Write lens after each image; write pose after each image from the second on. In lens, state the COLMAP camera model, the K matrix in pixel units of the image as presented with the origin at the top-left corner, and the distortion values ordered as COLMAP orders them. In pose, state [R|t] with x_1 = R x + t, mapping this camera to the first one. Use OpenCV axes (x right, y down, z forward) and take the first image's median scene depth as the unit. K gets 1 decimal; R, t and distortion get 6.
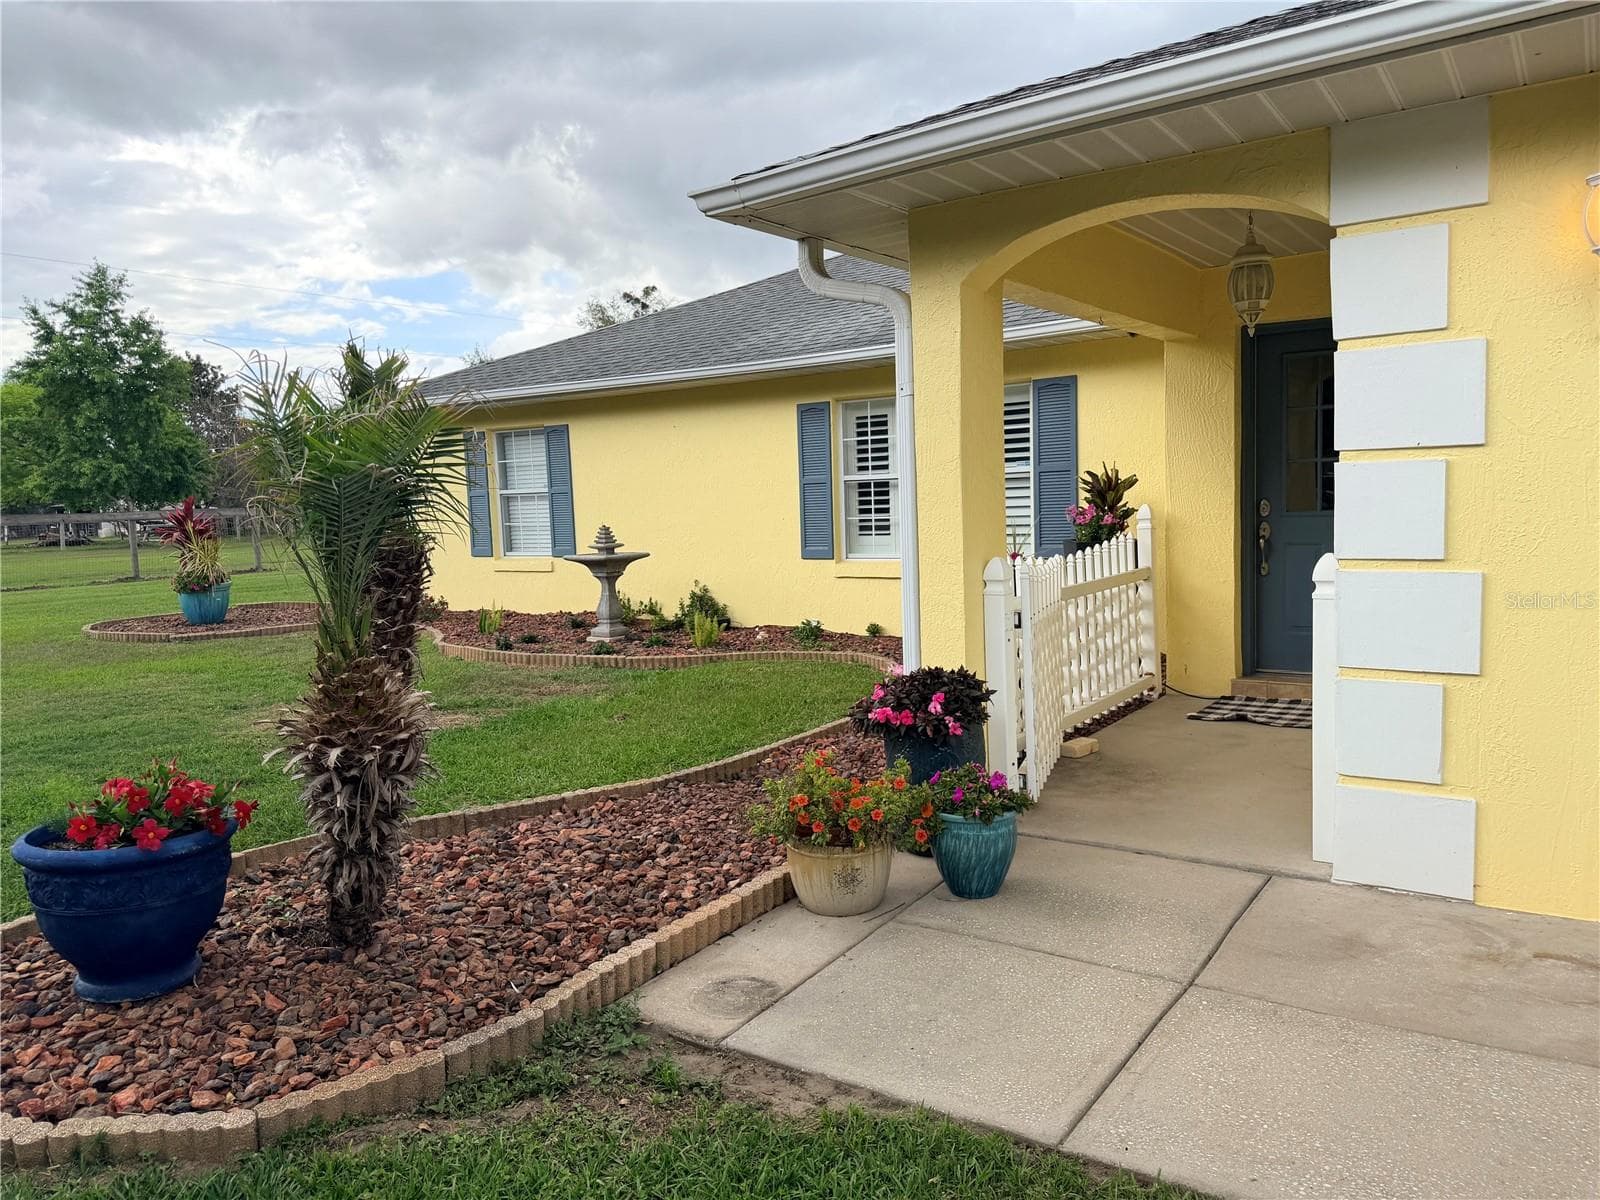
lens RADIAL K [[1158.6, 0, 800.0], [0, 1158.6, 600.0], [0, 0, 1]] dist [0.007834, -0.002768]
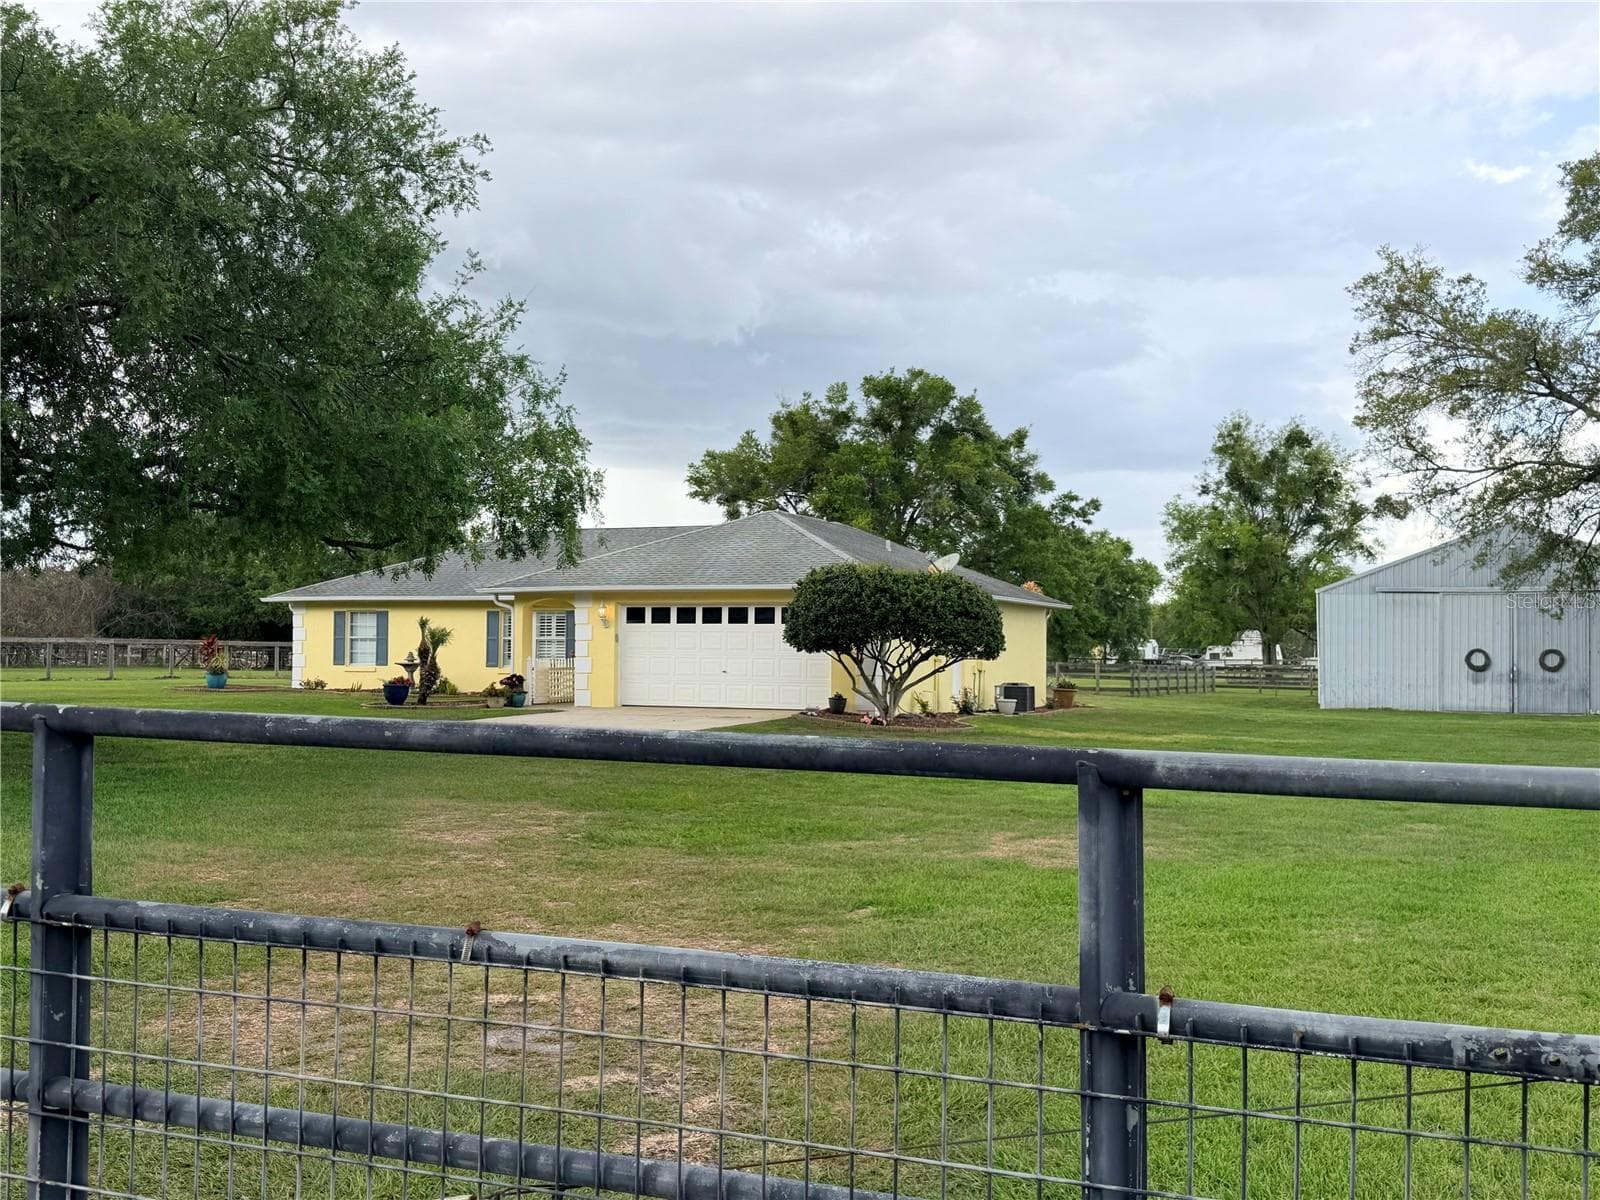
lens RADIAL K [[1158.6, 0, 800.0], [0, 1158.6, 600.0], [0, 0, 1]] dist [0.007834, -0.002768]
pose [[0.960024, 0.052524, 0.274946, -0.047784], [-0.015370, 0.990647, -0.135580, 0.168974], [-0.279495, 0.125935, 0.951852, -1.846760]]
